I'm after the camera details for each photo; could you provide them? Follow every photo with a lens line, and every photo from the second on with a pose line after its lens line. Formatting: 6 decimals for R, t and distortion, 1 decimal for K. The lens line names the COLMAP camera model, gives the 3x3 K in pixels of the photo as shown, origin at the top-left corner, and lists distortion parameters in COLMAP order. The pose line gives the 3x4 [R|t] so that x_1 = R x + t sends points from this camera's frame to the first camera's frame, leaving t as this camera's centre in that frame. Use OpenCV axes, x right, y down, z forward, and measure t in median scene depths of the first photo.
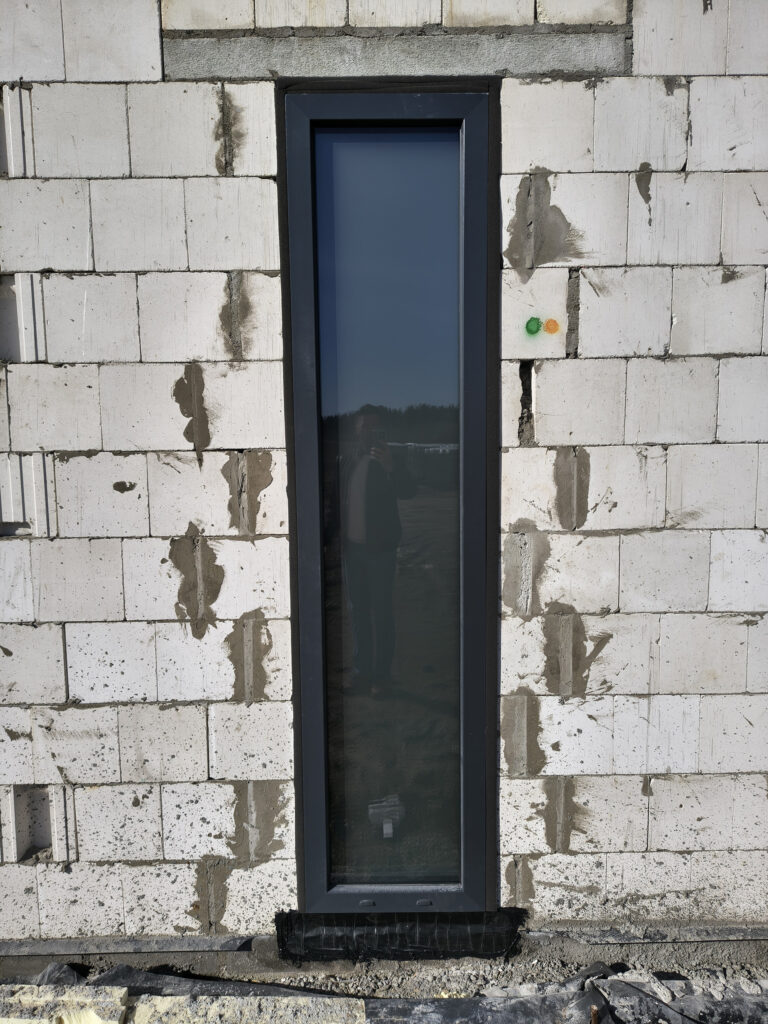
lens RADIAL K [[707.5, 0, 389.7], [0, 707.5, 503.2], [0, 0, 1]] dist [0.035804, -0.037892]
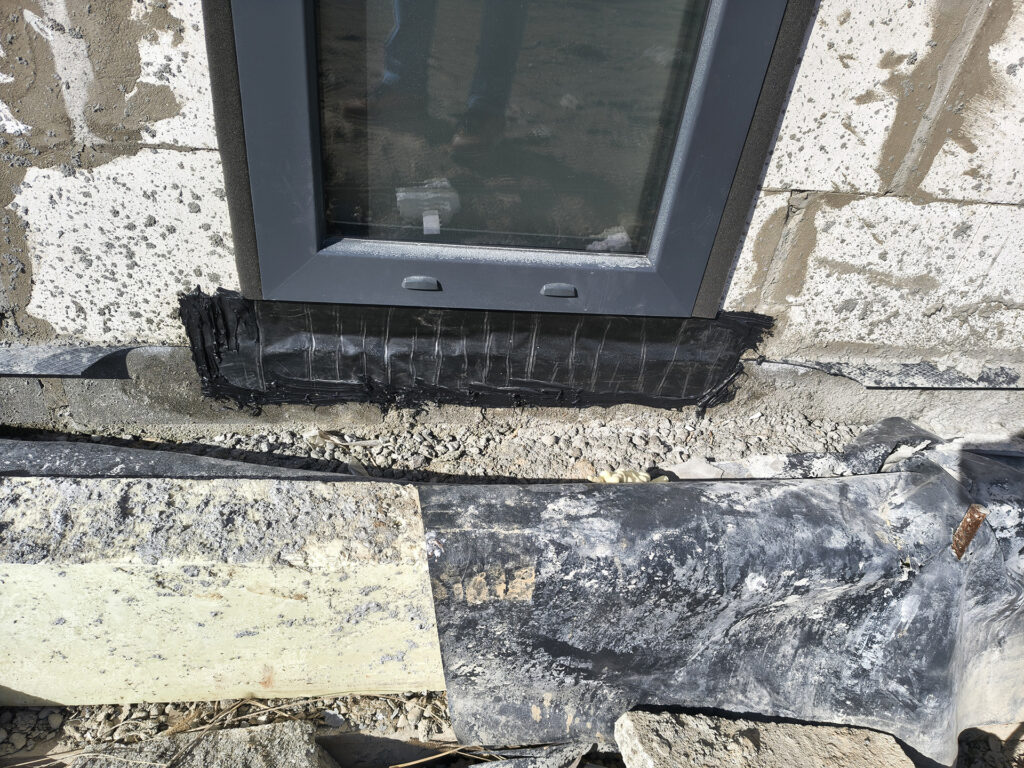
lens RADIAL K [[707.5, 0, 511.9], [0, 707.5, 385.1], [0, 0, 1]] dist [0.035804, -0.037892]
pose [[0.984997, 0.028335, 0.170227, -0.047573], [-0.109728, 0.864174, 0.491084, 0.408237], [-0.133191, -0.502395, 0.854318, 0.623165]]
